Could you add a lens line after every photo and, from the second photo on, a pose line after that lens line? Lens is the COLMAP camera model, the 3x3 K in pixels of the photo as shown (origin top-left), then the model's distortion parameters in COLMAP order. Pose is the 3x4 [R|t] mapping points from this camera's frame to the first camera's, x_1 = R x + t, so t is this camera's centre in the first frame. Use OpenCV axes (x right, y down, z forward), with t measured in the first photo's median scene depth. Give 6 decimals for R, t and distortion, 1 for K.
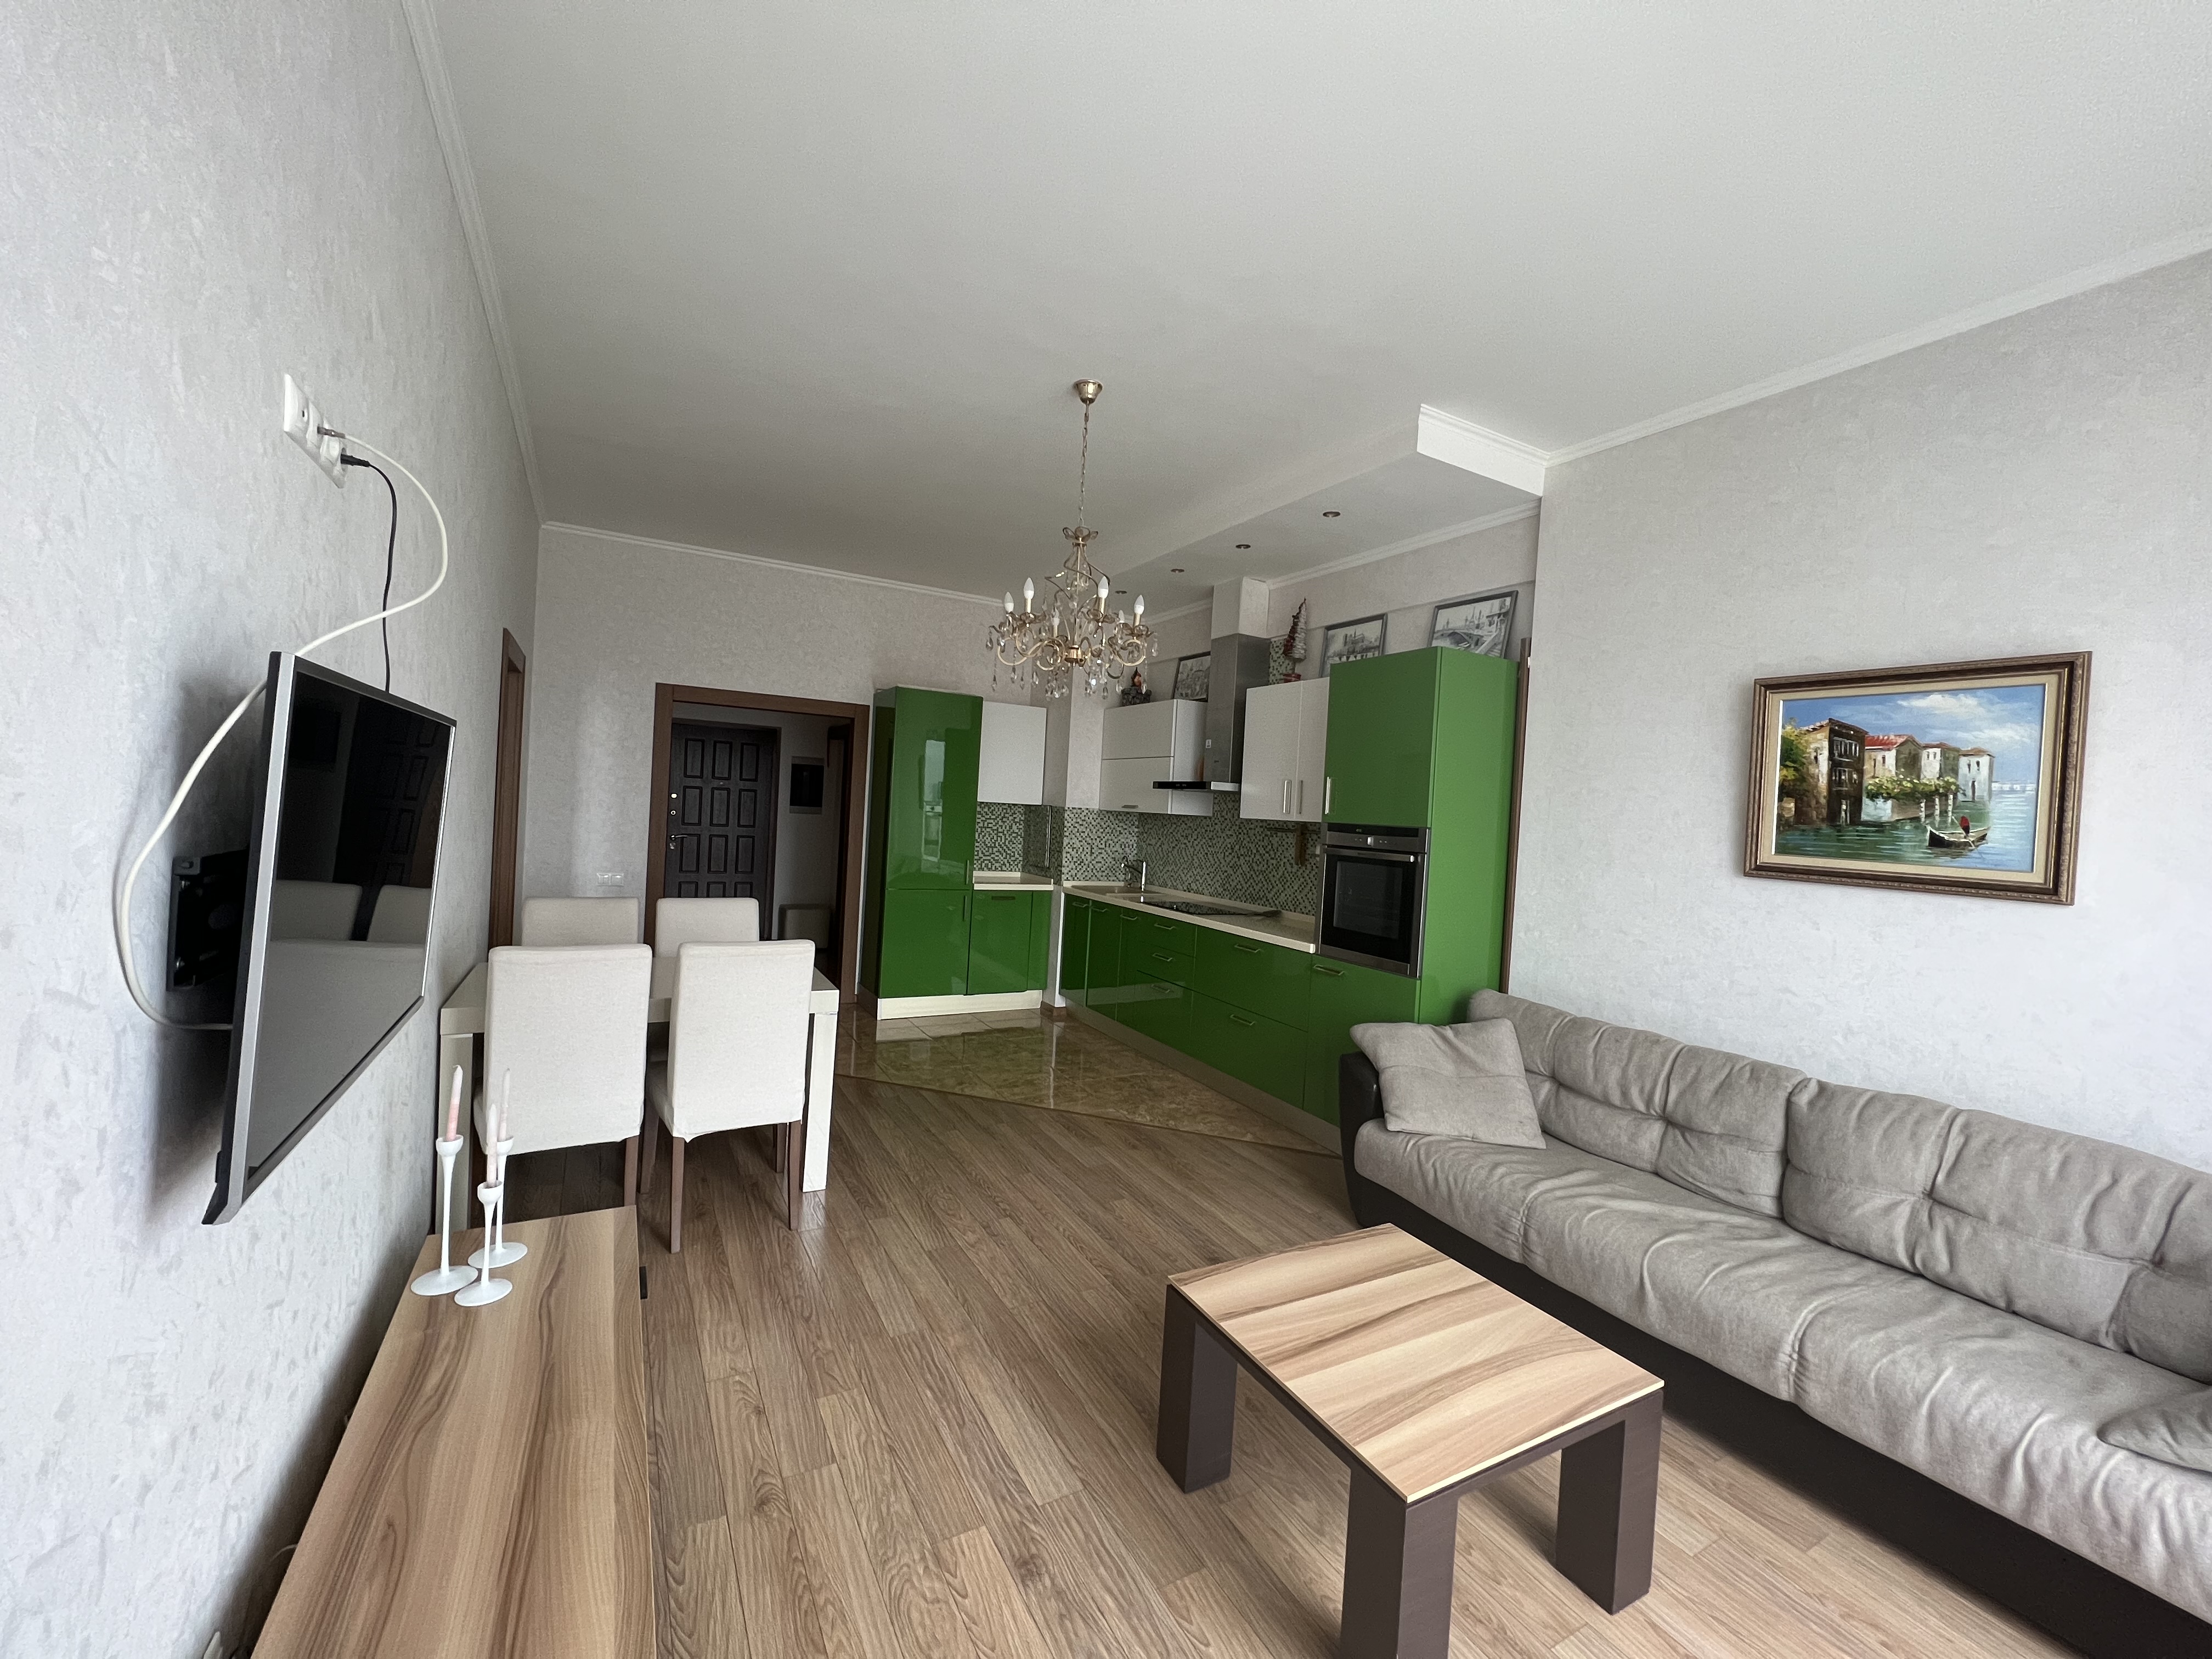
lens RADIAL K [[881.4, 0, 1098.2], [0, 881.4, 826.5], [0, 0, 1]] dist [-0.000011, -0.000277]
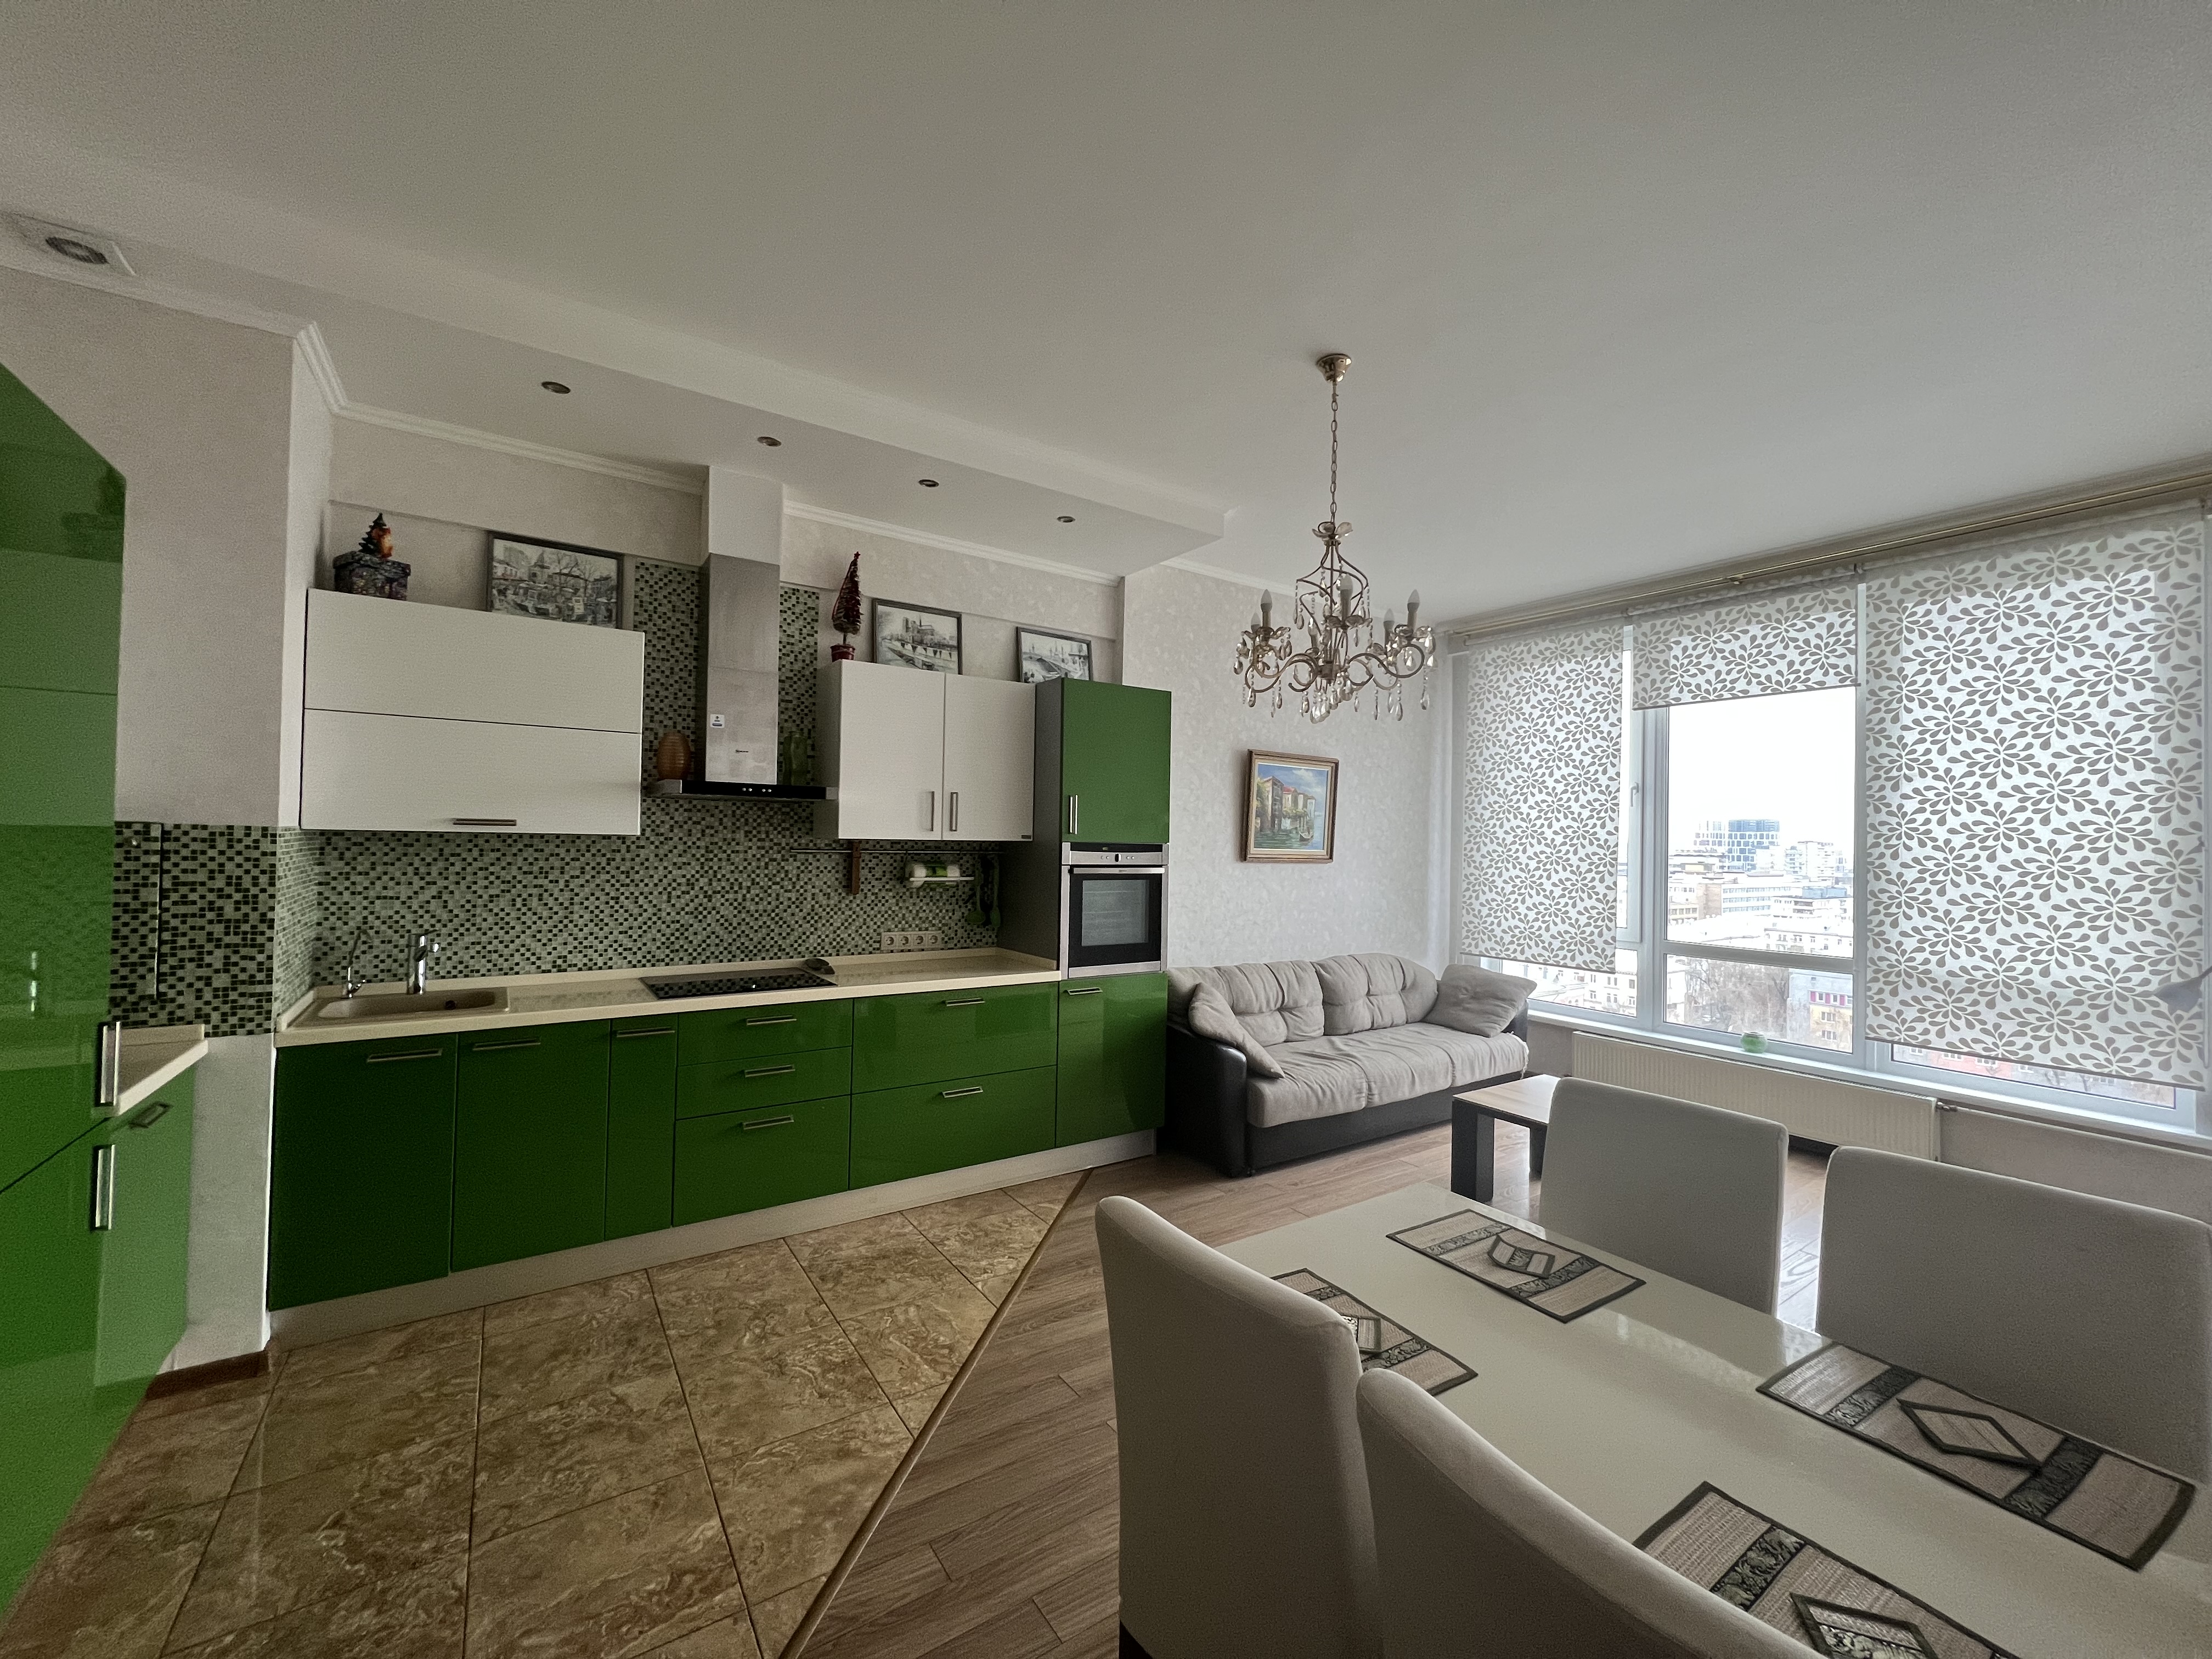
lens RADIAL K [[881.4, 0, 1098.2], [0, 881.4, 826.5], [0, 0, 1]] dist [-0.000011, -0.000277]
pose [[-0.083193, -0.042904, 0.995609, -0.656845], [-0.004792, 0.999078, 0.042653, -0.058956], [-0.996522, -0.001223, -0.083322, 0.977223]]
